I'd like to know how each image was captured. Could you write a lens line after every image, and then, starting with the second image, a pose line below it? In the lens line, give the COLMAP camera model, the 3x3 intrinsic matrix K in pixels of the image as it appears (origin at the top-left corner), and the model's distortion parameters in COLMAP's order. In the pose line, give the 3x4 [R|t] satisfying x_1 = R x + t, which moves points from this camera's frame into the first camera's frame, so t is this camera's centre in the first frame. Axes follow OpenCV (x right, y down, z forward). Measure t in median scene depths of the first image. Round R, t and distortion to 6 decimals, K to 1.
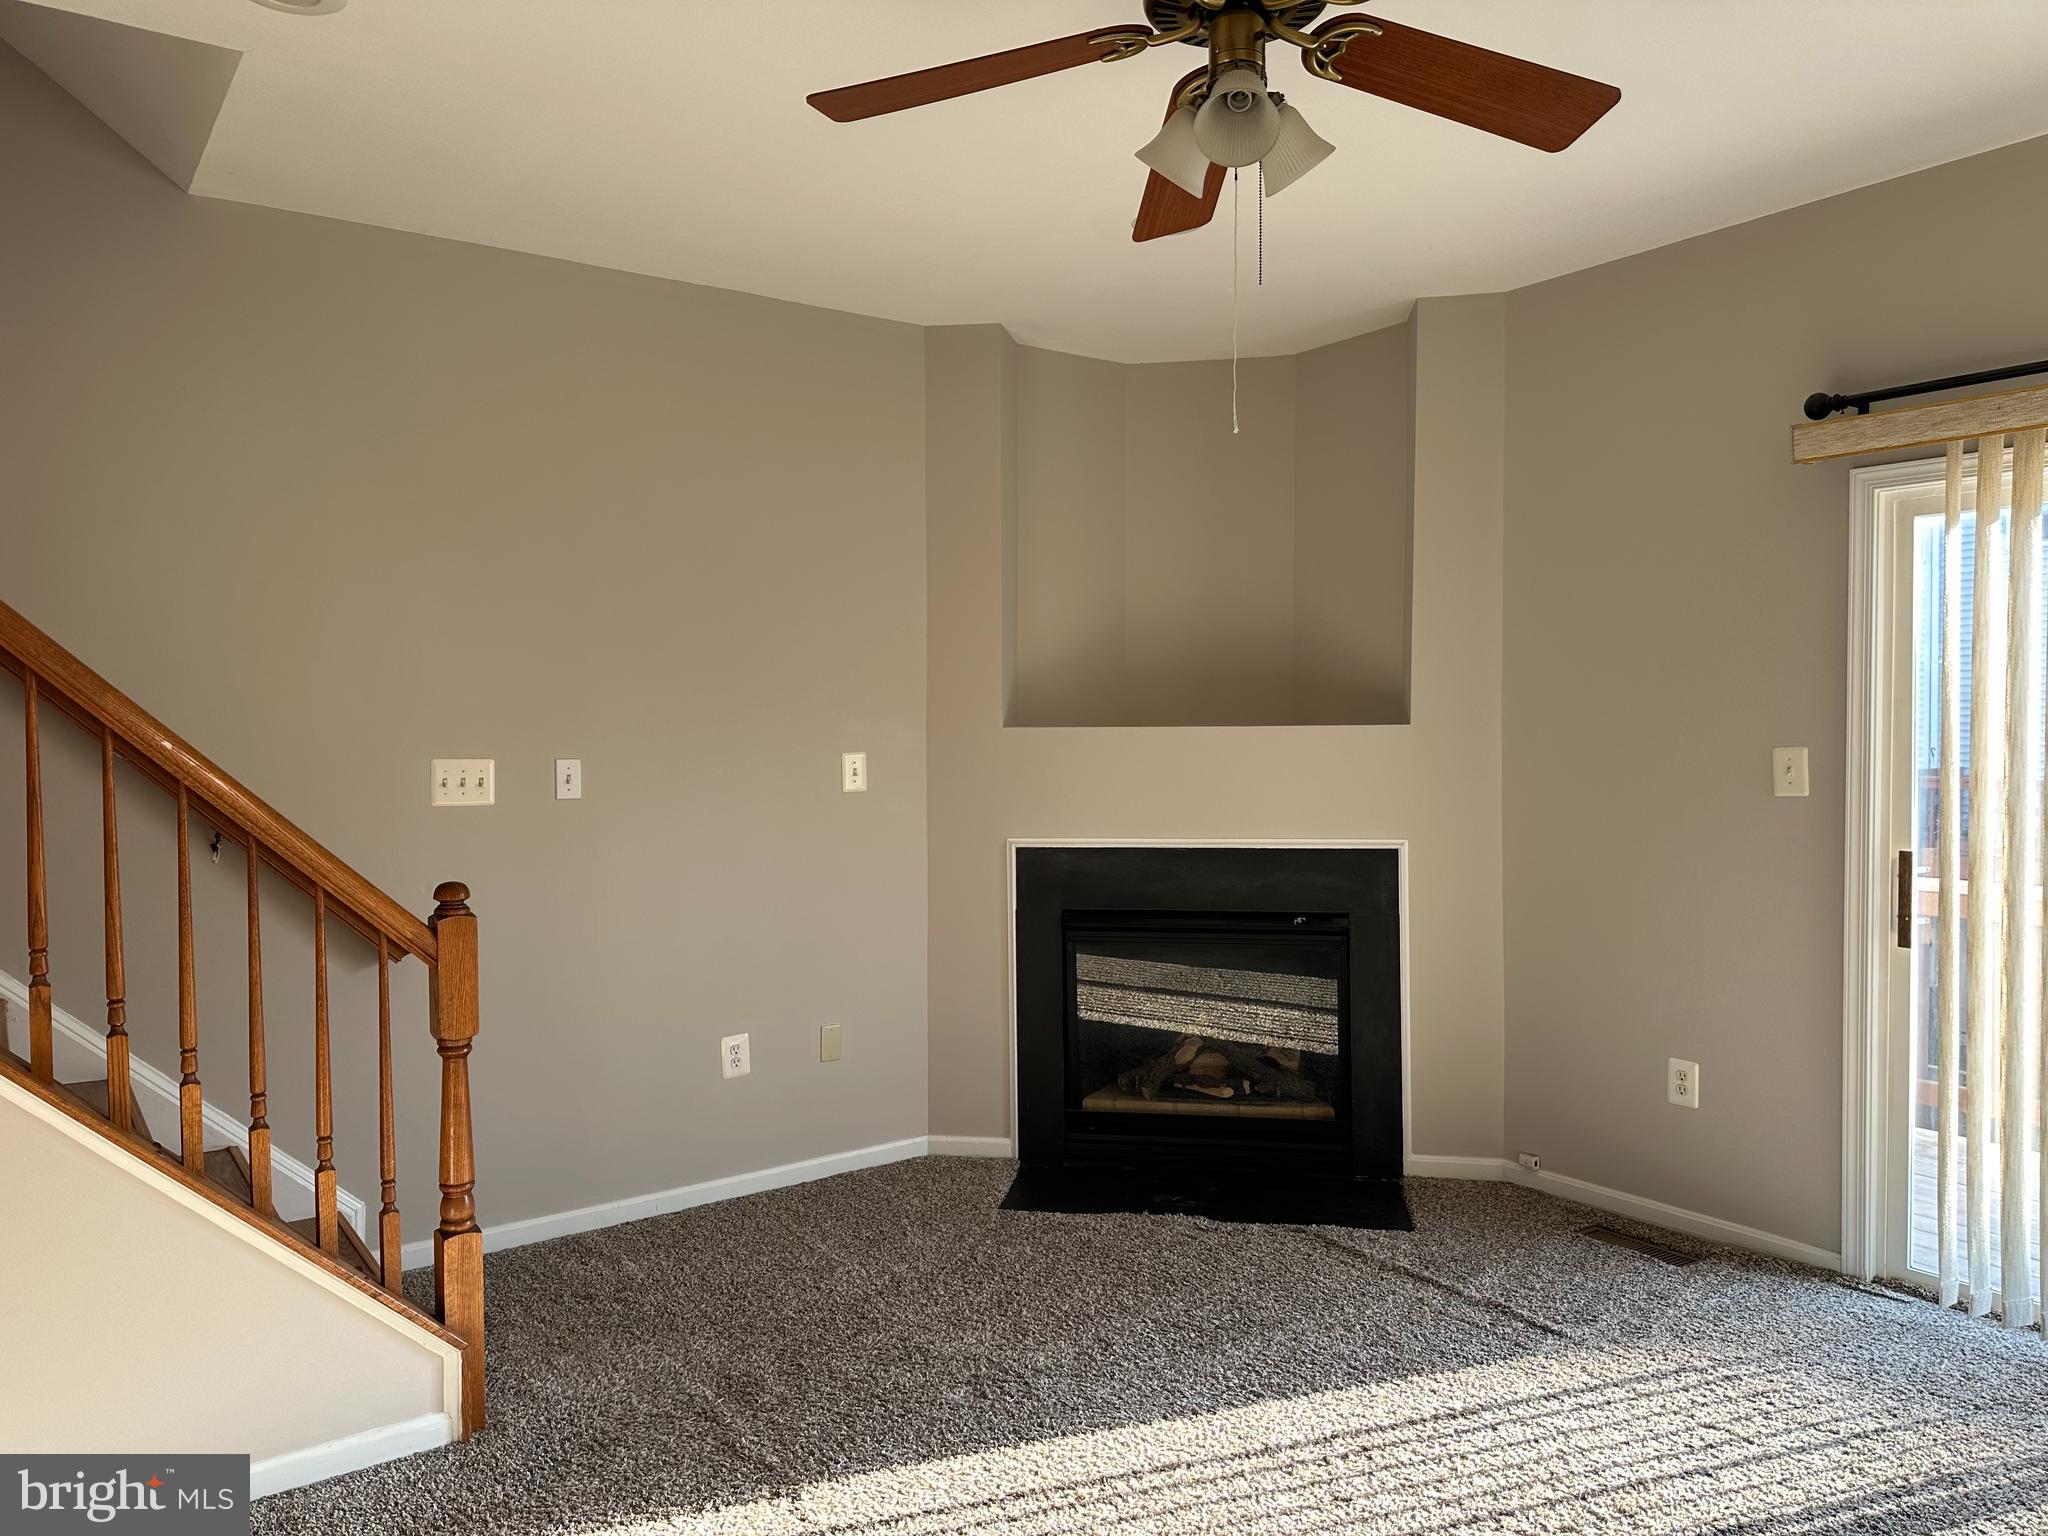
lens RADIAL K [[1427.3, 0, 1029.0], [0, 1427.3, 763.8], [0, 0, 1]] dist [0.185194, -0.243913]
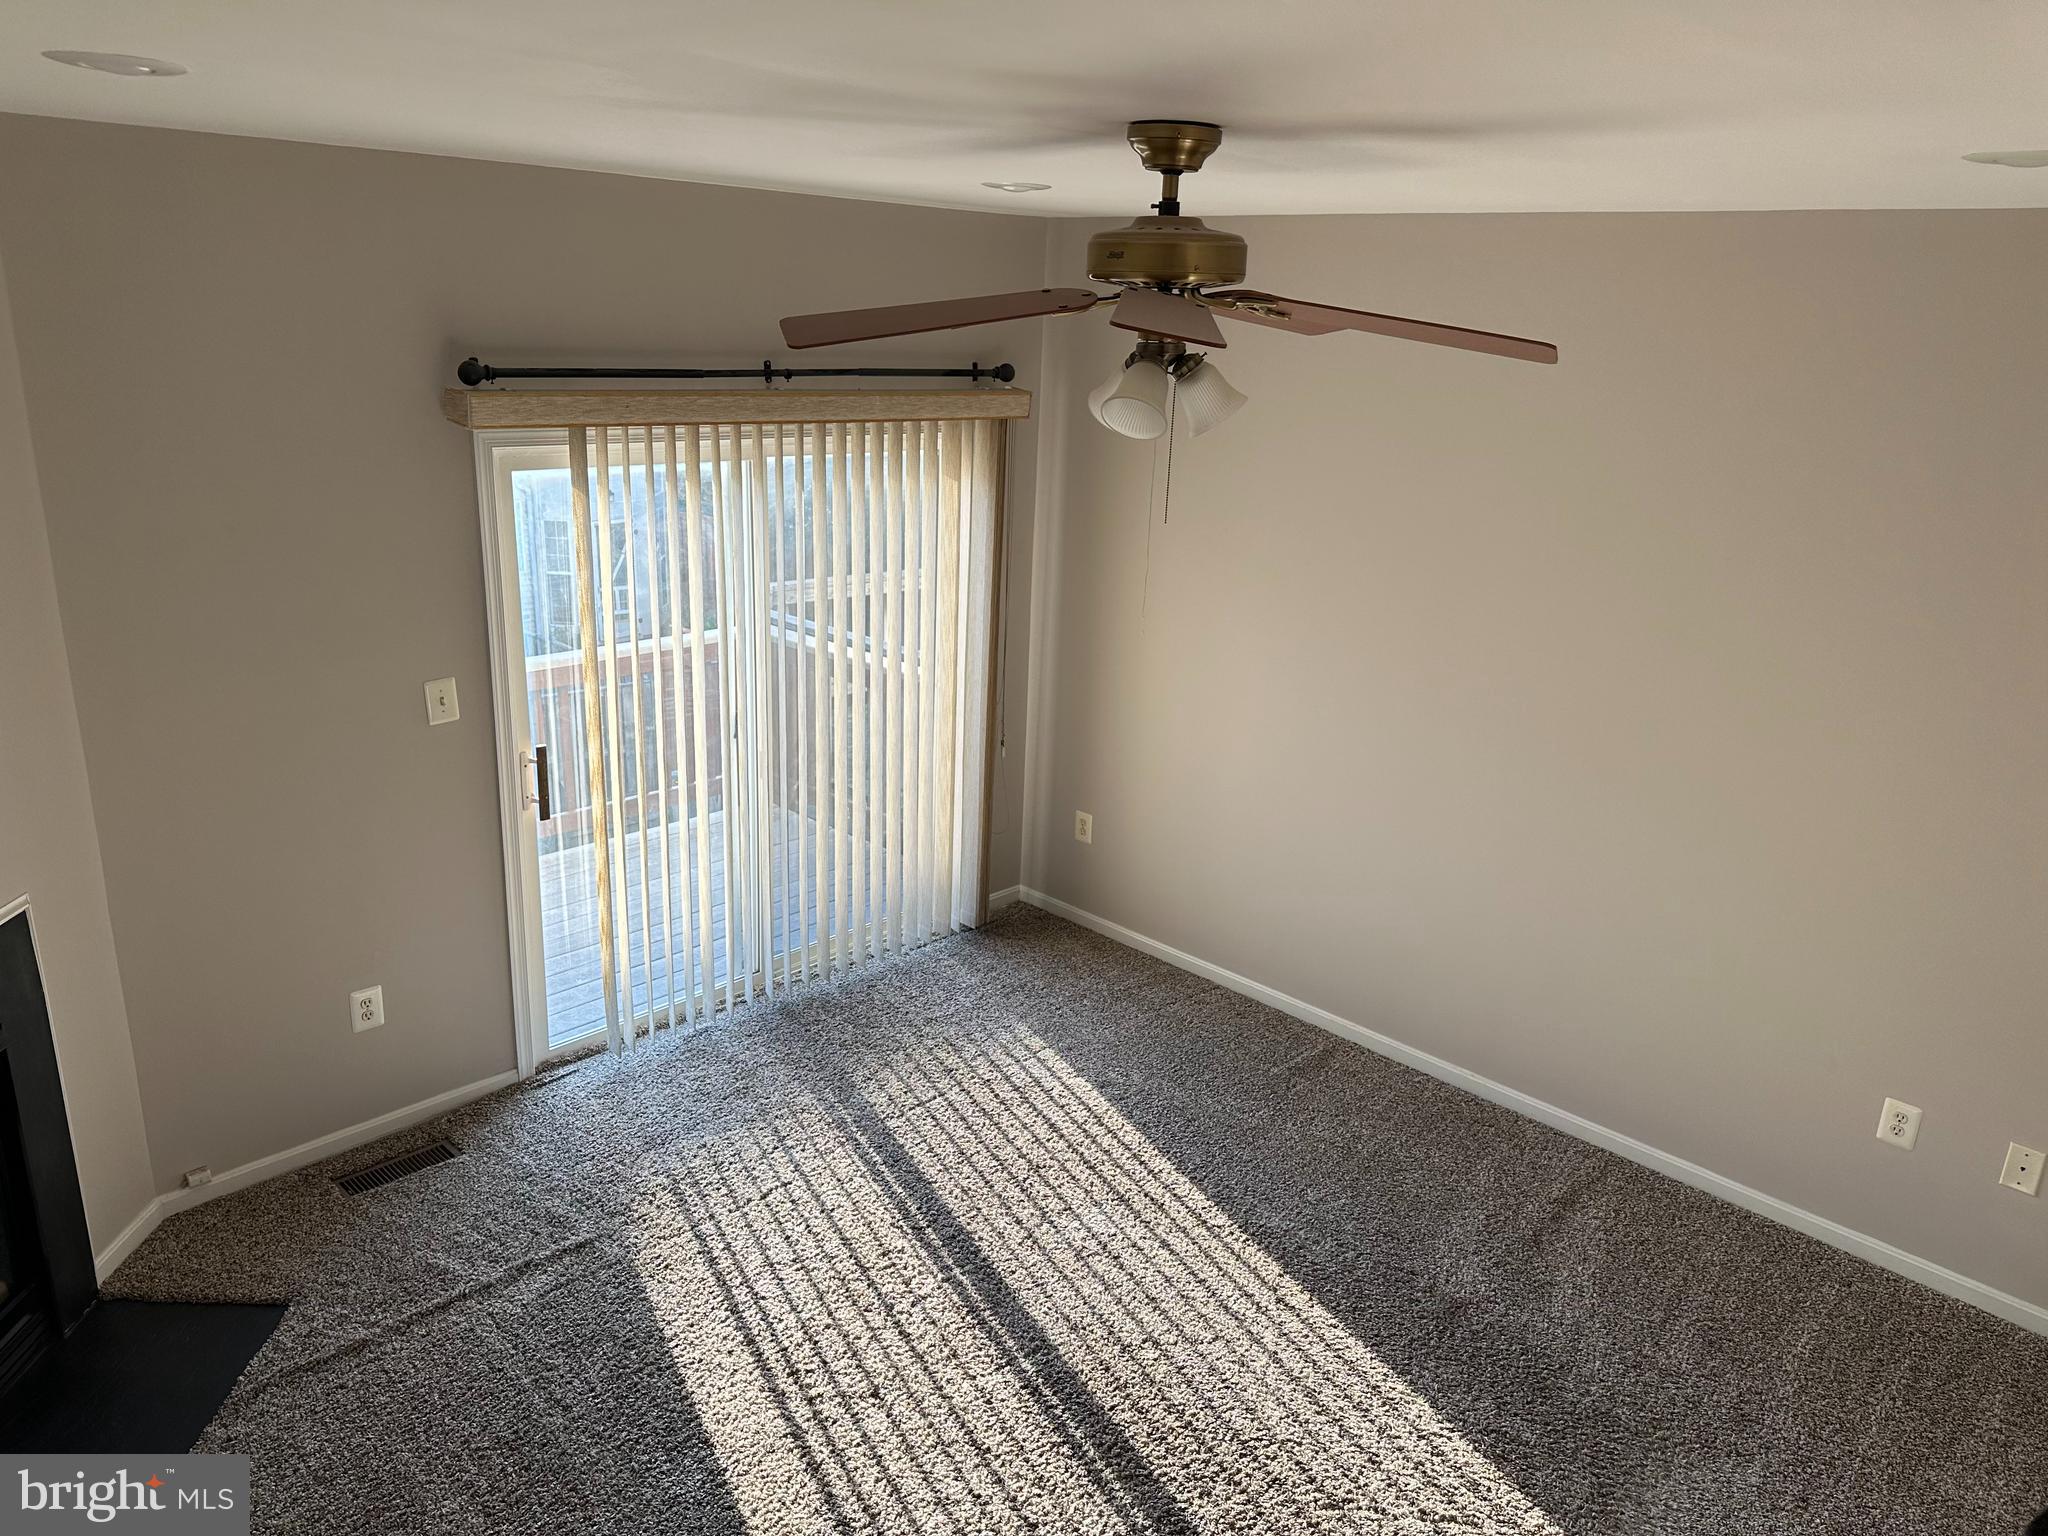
lens RADIAL K [[1427.2, 0, 1025.8], [0, 1427.2, 775.6], [0, 0, 1]] dist [0.052585, -0.082981]
pose [[-0.174039, -0.302274, 0.937198, -0.544135], [-0.008336, 0.952141, 0.305546, -0.257326], [-0.984703, 0.045364, -0.168229, 0.714668]]
